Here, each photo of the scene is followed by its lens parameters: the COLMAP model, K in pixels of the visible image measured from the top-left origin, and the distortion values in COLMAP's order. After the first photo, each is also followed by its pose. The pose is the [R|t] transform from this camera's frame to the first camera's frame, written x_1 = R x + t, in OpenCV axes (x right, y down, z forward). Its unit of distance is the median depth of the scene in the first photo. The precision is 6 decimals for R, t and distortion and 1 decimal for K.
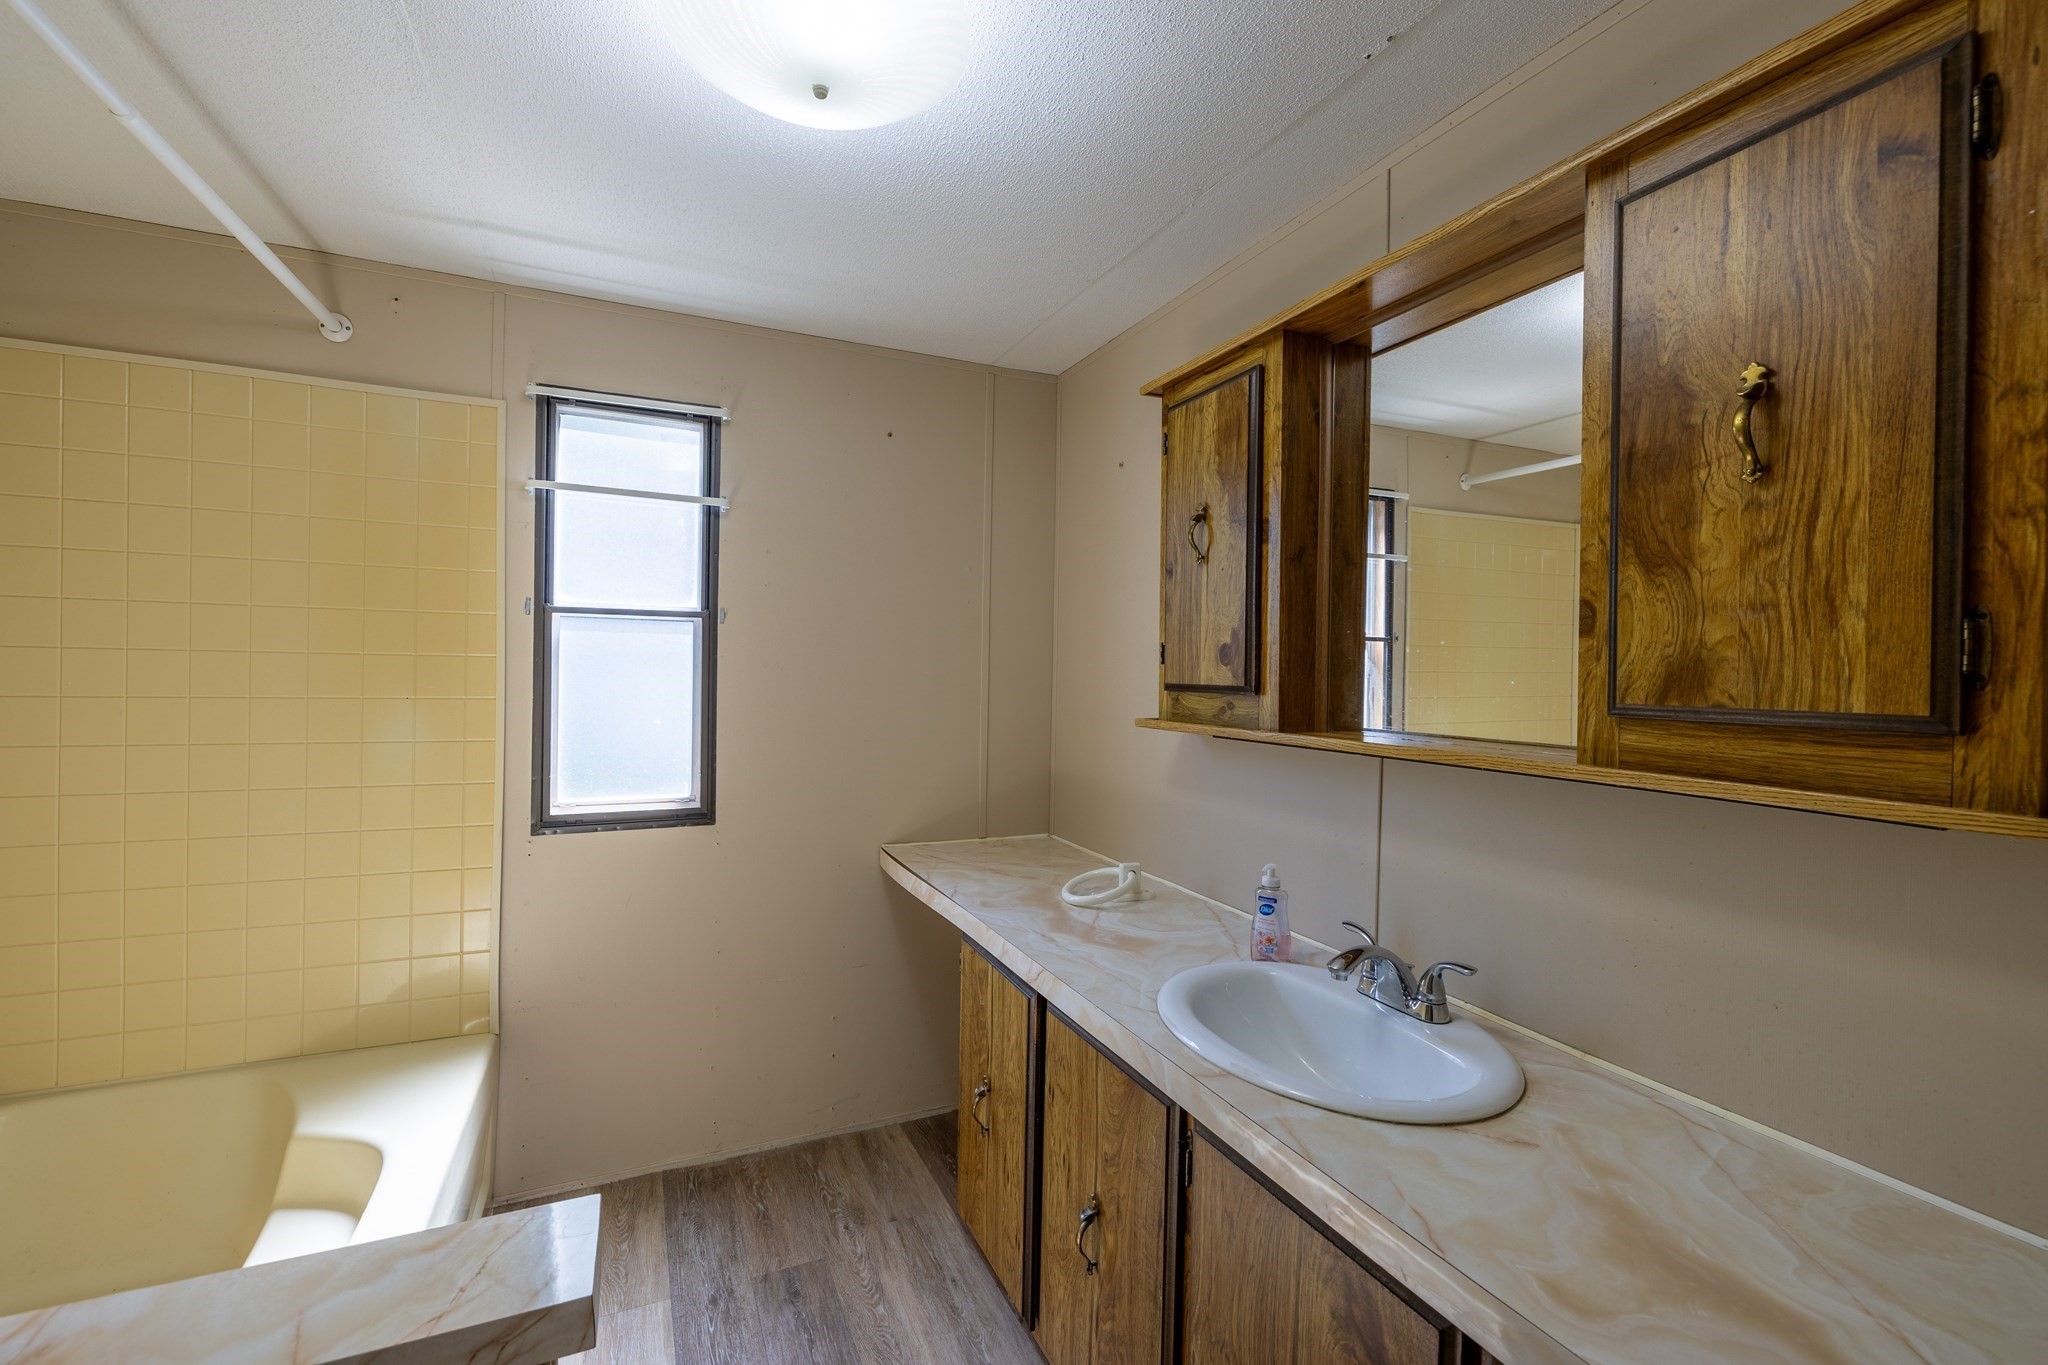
lens RADIAL K [[857.7, 0, 1014.5], [0, 857.7, 677.4], [0, 0, 1]] dist [0.000118, -0.000385]
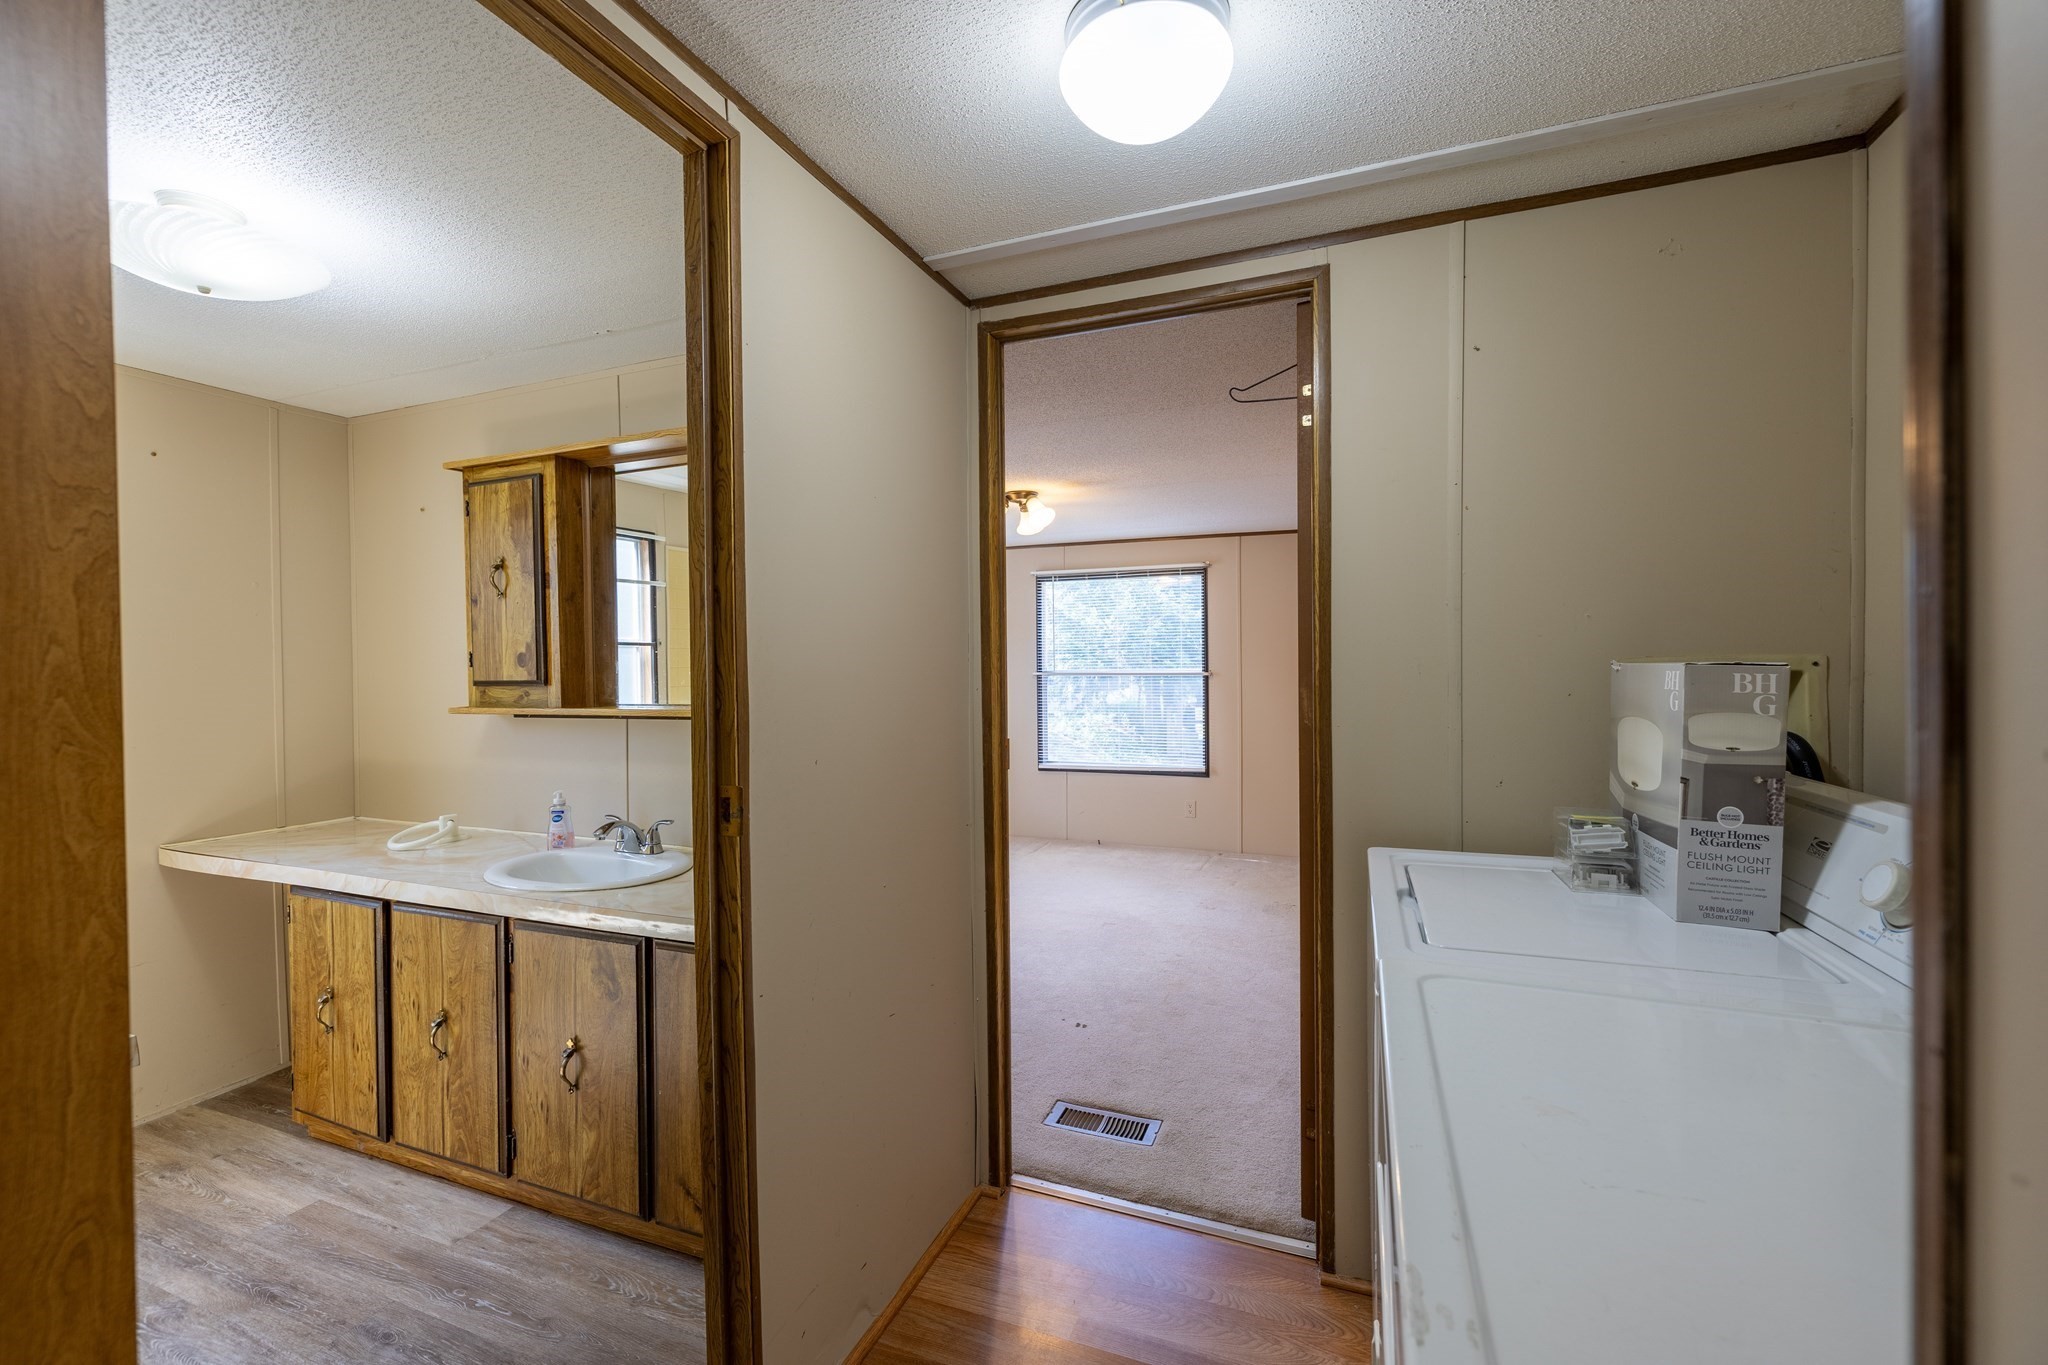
lens RADIAL K [[857.7, 0, 1014.5], [0, 857.7, 677.4], [0, 0, 1]] dist [0.000118, -0.000385]
pose [[0.719715, -0.032686, 0.693500, -0.176208], [0.029538, 0.999428, 0.016451, 0.004856], [-0.693641, 0.008644, 0.720269, -0.682134]]
